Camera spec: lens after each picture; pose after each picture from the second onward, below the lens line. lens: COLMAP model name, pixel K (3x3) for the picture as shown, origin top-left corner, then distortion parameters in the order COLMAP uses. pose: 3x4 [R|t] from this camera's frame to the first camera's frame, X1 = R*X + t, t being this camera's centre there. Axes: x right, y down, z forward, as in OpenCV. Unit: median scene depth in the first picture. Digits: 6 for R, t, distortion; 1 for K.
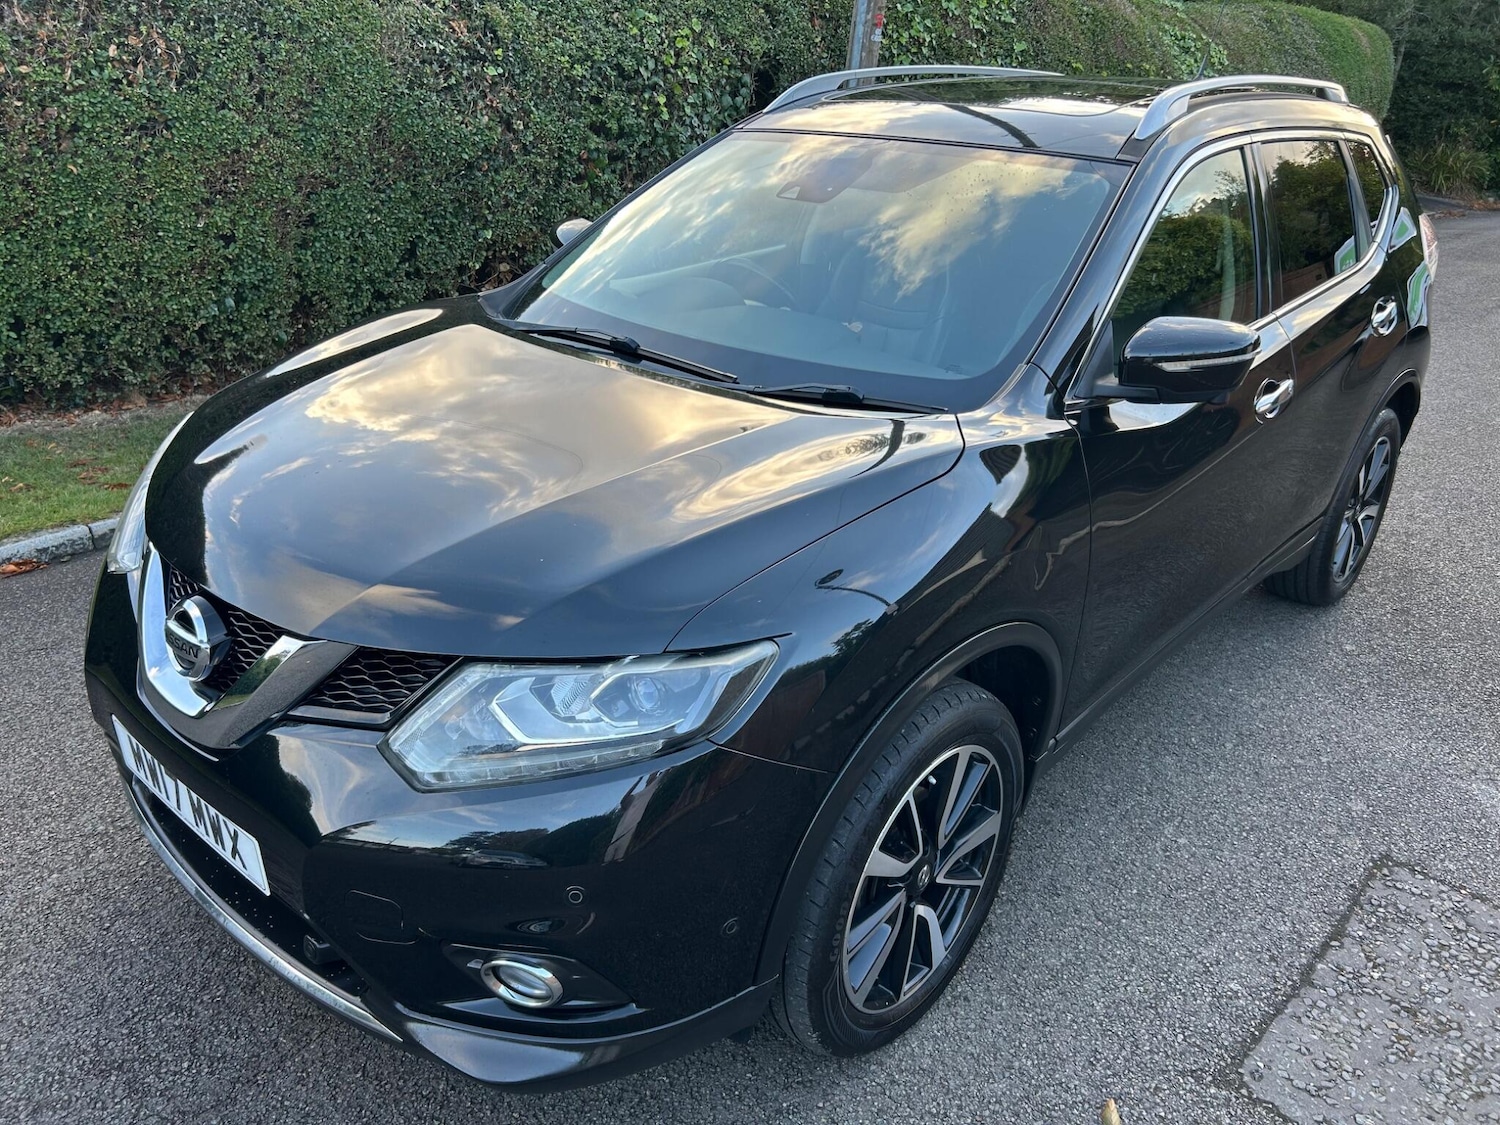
lens RADIAL K [[1134.7, 0, 758.8], [0, 1134.7, 568.7], [0, 0, 1]] dist [0.061439, -0.068890]
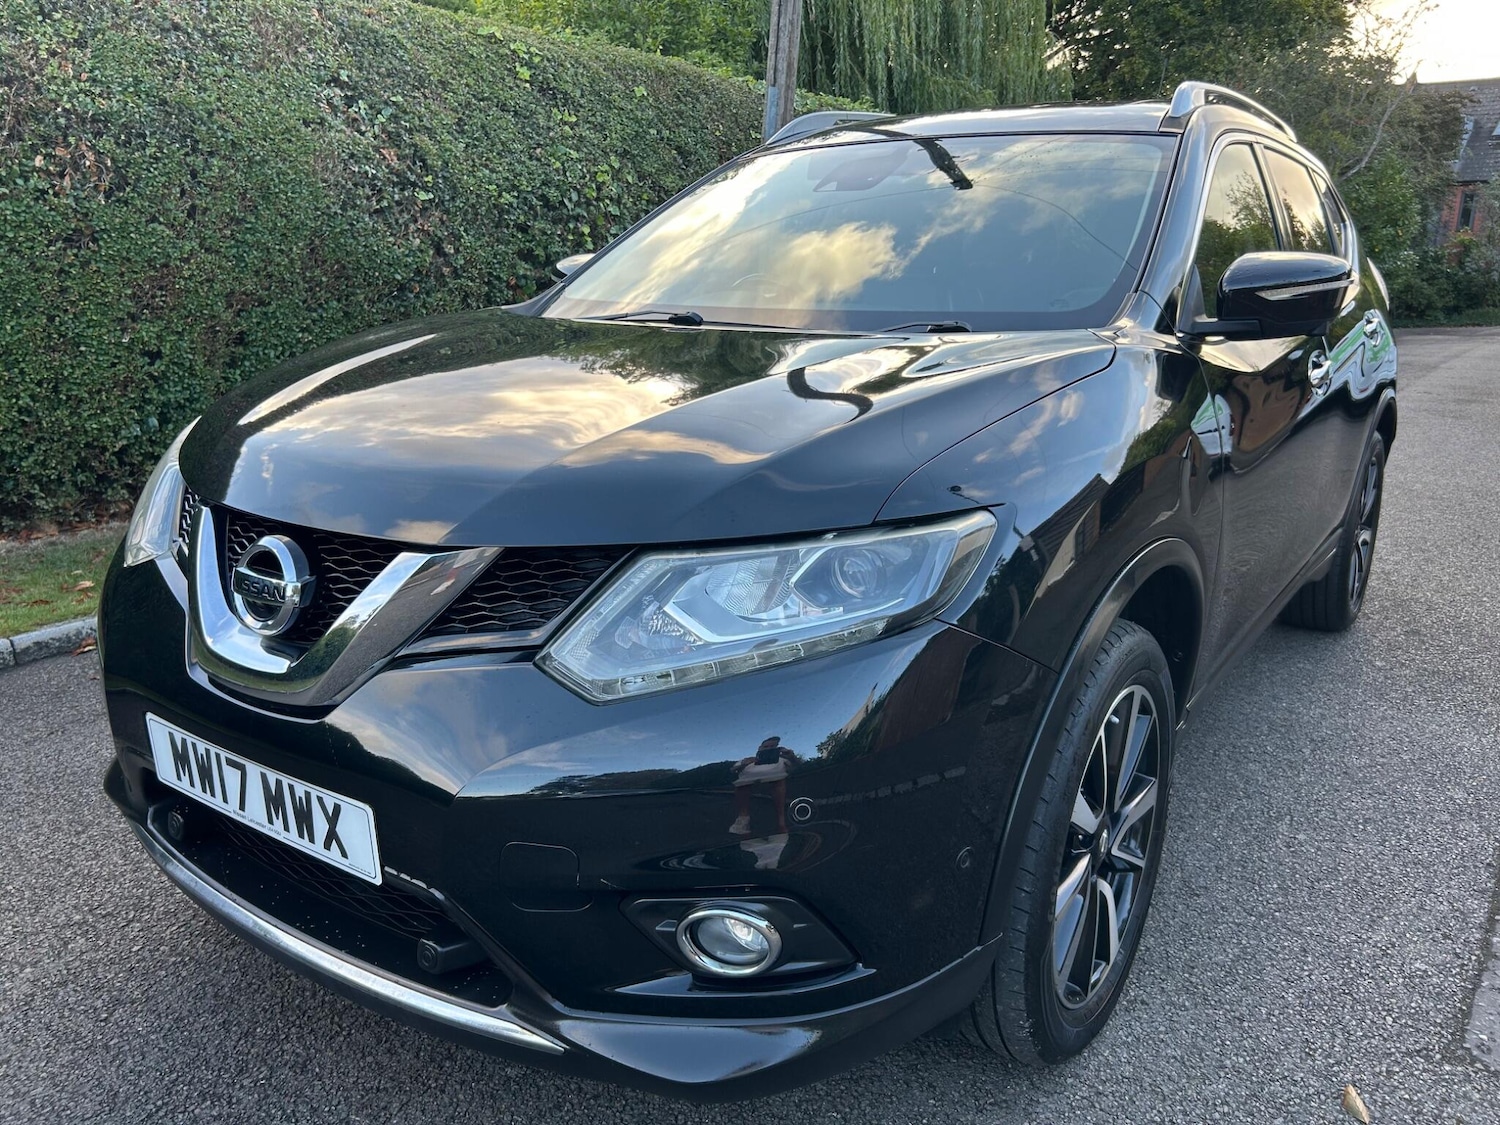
lens RADIAL K [[1135.5, 0, 750.0], [0, 1135.5, 562.5], [0, 0, 1]] dist [0.061004, -0.067705]
pose [[0.993538, -0.057771, 0.097692, -0.077970], [0.072419, 0.985453, -0.153749, 0.068043], [-0.087389, 0.159830, 0.983269, 0.049380]]
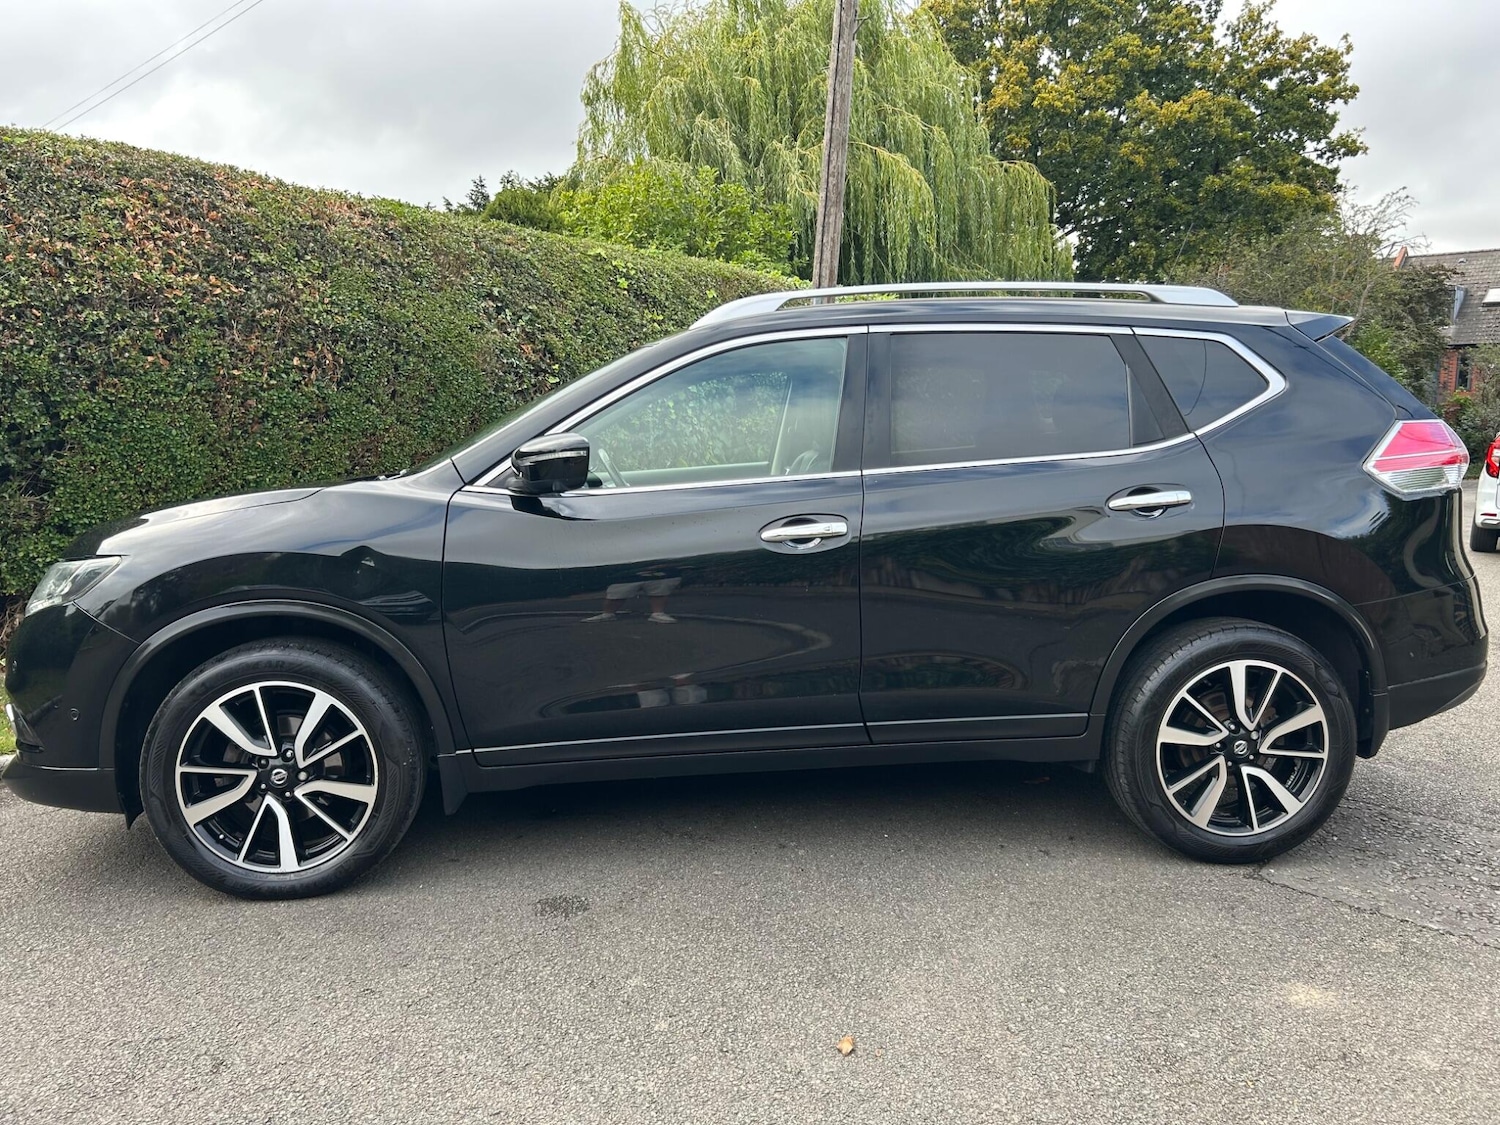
lens RADIAL K [[1132.6, 0, 762.4], [0, 1132.6, 562.0], [0, 0, 1]] dist [0.051848, -0.052812]
pose [[0.994829, -0.045768, 0.090670, -0.146264], [0.069914, 0.956135, -0.284461, 0.172630], [-0.073674, 0.289329, 0.954390, -0.216972]]
